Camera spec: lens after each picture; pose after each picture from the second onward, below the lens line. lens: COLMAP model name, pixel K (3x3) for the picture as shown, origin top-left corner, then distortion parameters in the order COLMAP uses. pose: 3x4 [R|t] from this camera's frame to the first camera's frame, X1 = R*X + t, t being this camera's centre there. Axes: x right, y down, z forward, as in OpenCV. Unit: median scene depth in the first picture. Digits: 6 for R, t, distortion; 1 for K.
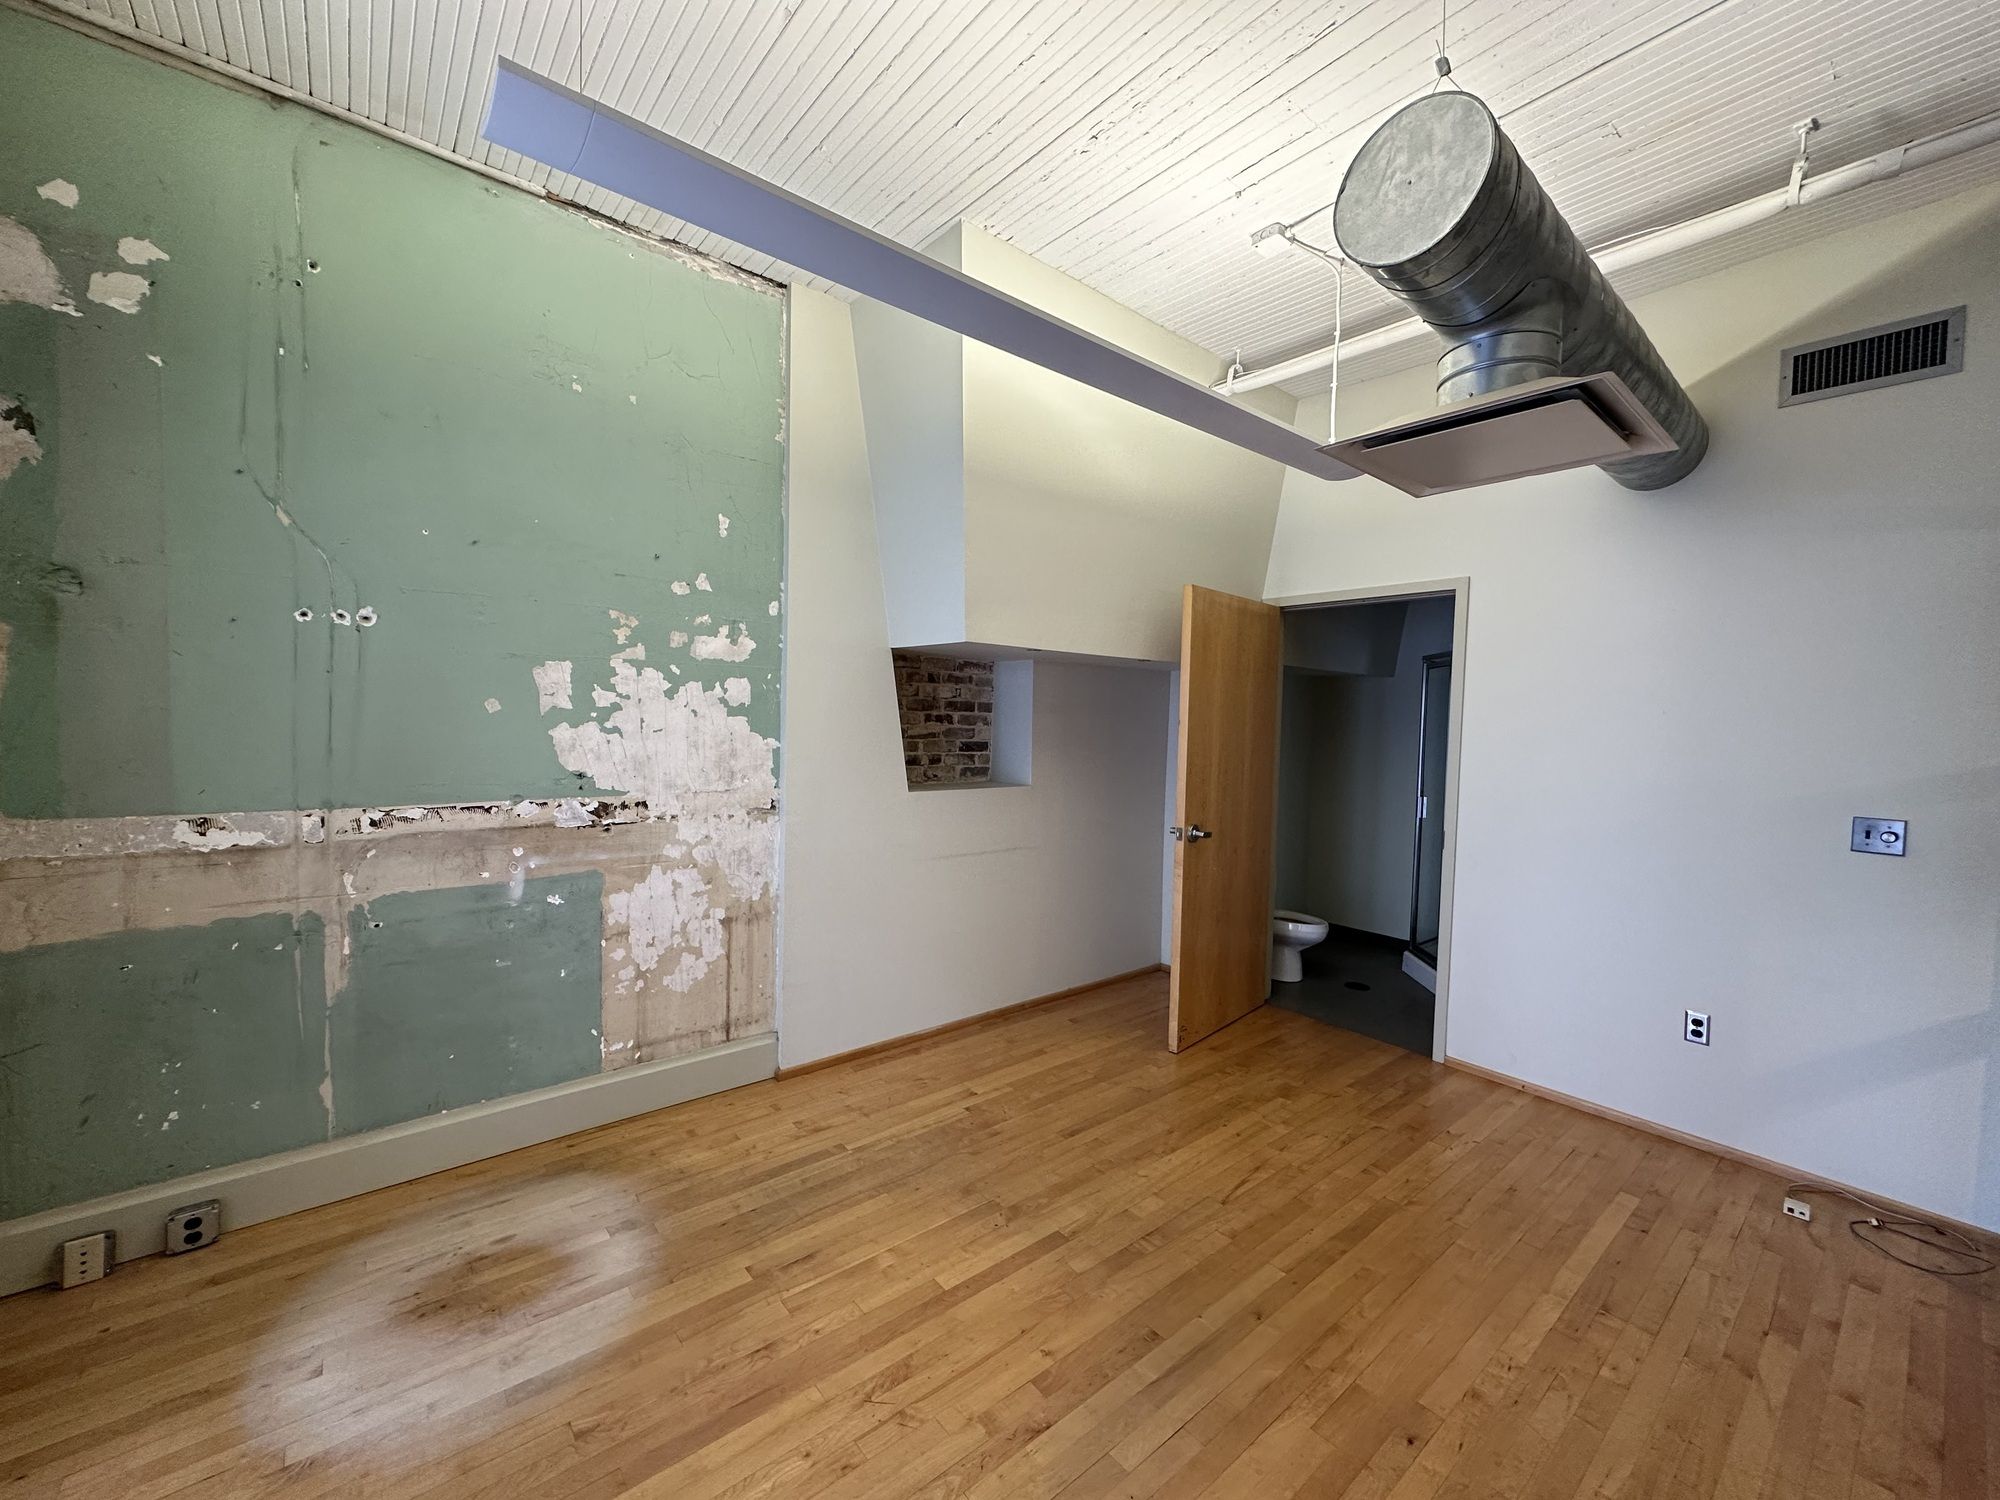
lens RADIAL K [[794.1, 0, 1000.5], [0, 794.1, 749.2], [0, 0, 1]] dist [-0.002132, -0.000290]
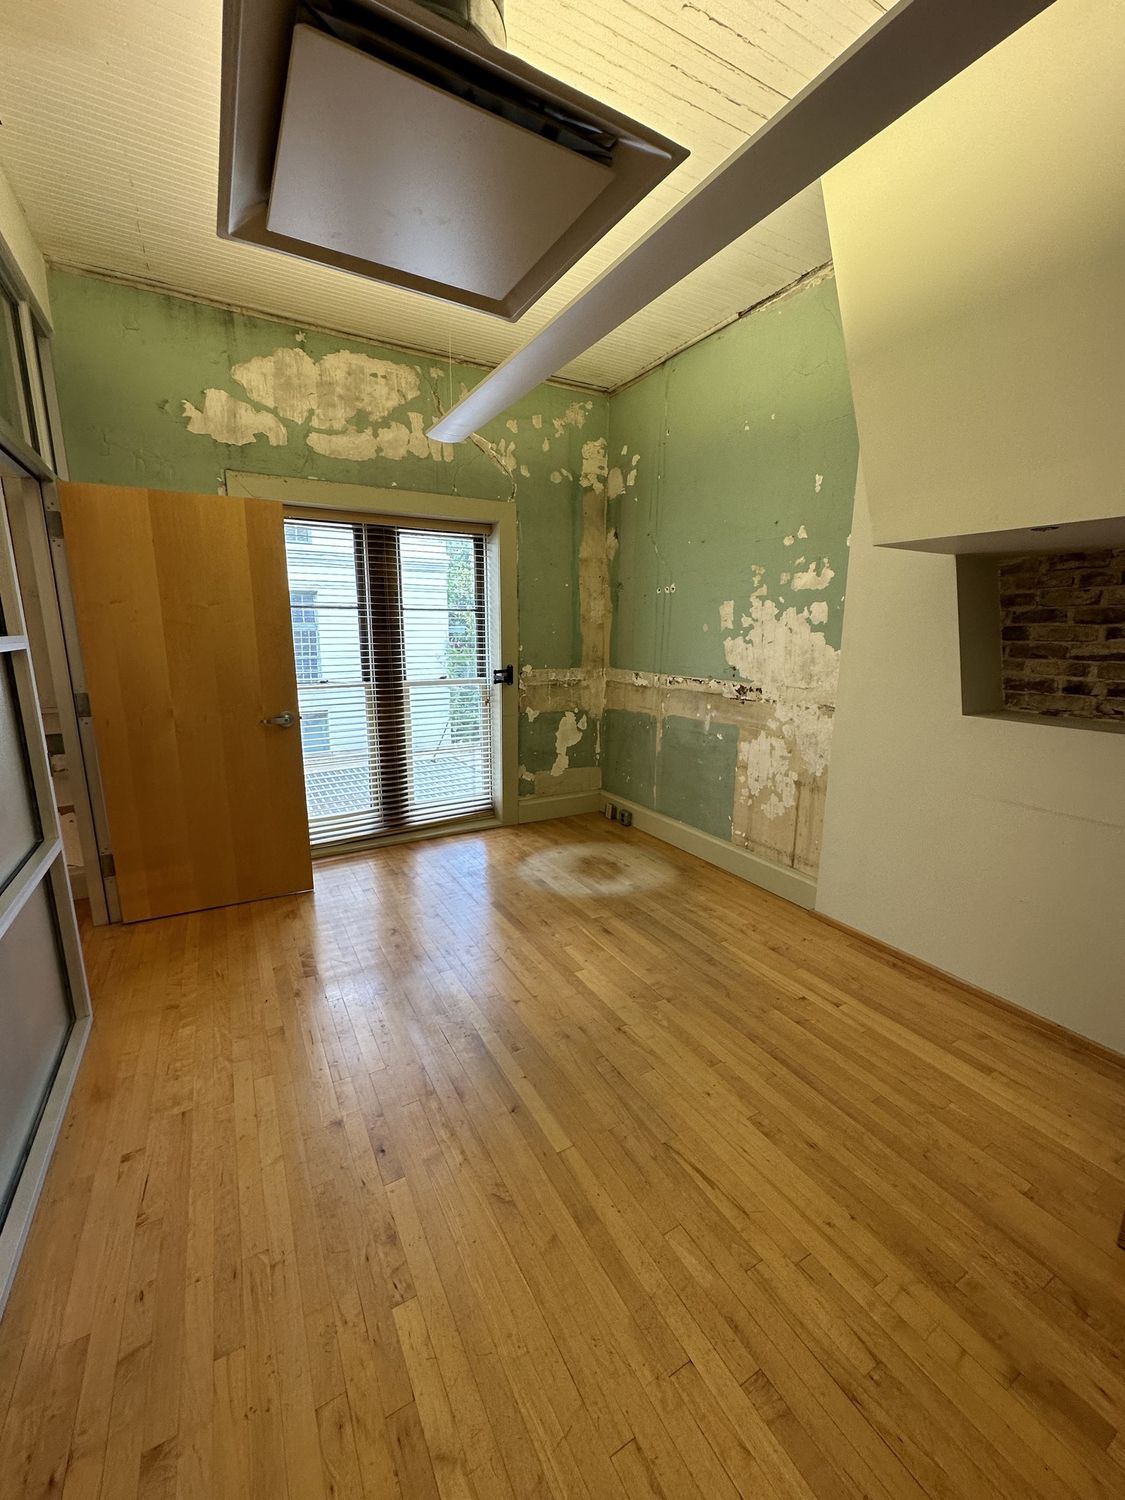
lens RADIAL K [[595.6, 0, 561.8], [0, 595.6, 748.4], [0, 0, 1]] dist [-0.002132, -0.000290]
pose [[-0.169358, 0.169631, -0.970847, 0.787701], [-0.053164, 0.982070, 0.180866, -0.009171], [0.984120, 0.082245, -0.157303, 0.825577]]
